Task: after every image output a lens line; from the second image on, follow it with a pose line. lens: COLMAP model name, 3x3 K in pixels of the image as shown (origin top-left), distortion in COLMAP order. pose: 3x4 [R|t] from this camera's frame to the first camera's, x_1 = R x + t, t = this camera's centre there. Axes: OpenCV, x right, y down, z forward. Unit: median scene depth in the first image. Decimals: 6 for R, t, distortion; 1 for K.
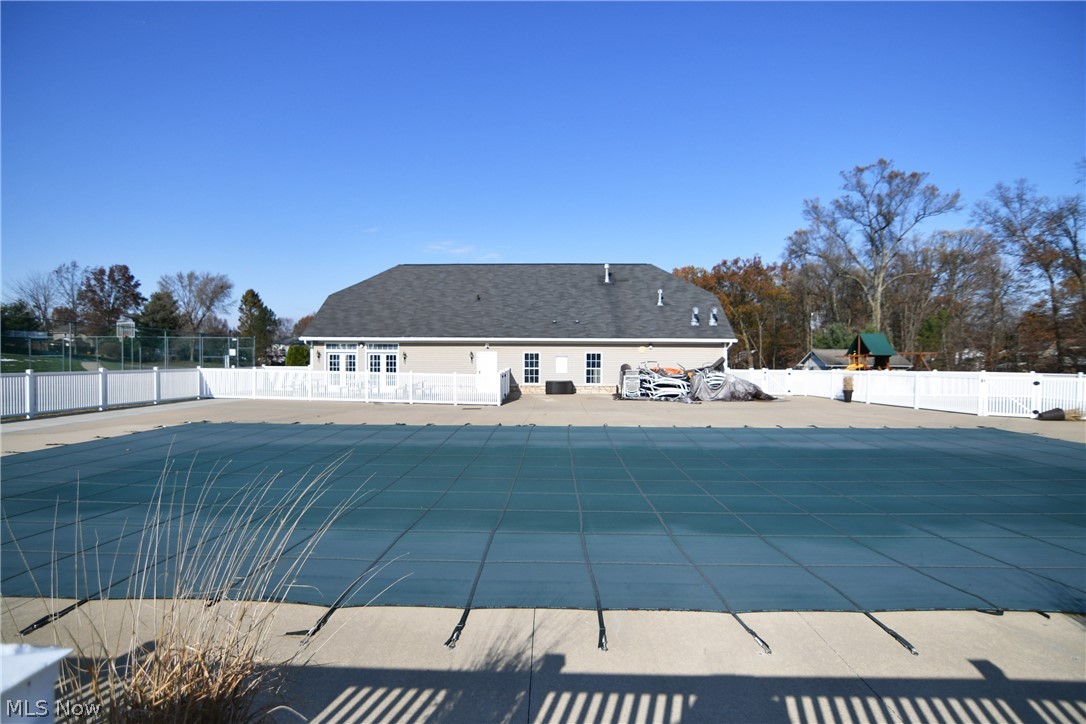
lens RADIAL K [[529.2, 0, 543.0], [0, 529.2, 362.0], [0, 0, 1]] dist [-0.017571, 0.001168]
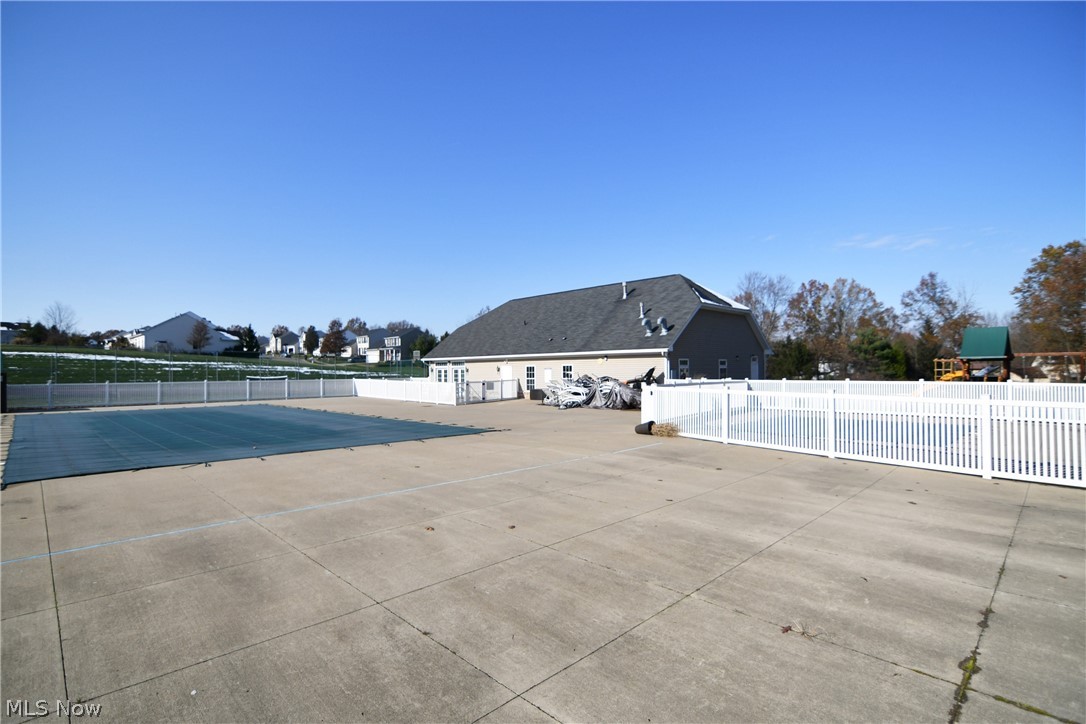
lens RADIAL K [[529.2, 0, 543.0], [0, 529.2, 362.0], [0, 0, 1]] dist [-0.017571, 0.001168]
pose [[0.730660, -0.024515, -0.682302, 0.839892], [0.010304, 0.999637, -0.024883, 0.004030], [0.682664, 0.011151, 0.730647, 0.111729]]
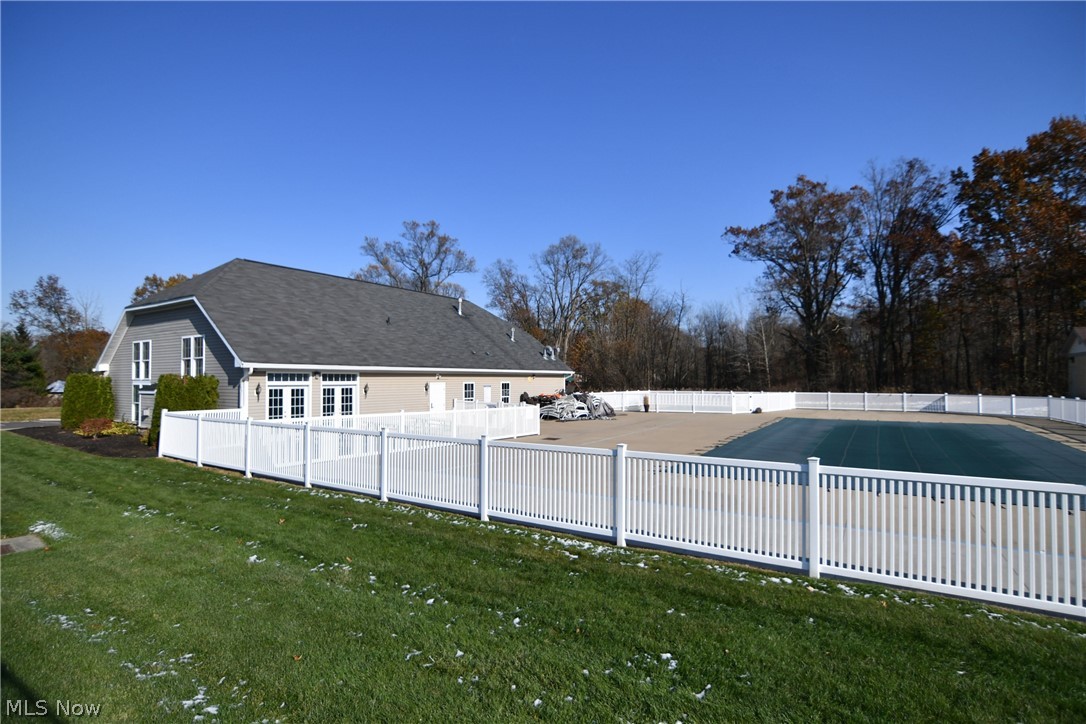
lens RADIAL K [[529.2, 0, 543.0], [0, 529.2, 362.0], [0, 0, 1]] dist [-0.017571, 0.001168]
pose [[0.517043, 0.022602, 0.855661, -0.807646], [0.006487, 0.999519, -0.030323, -0.026418], [-0.855935, 0.021229, 0.516647, 0.351048]]
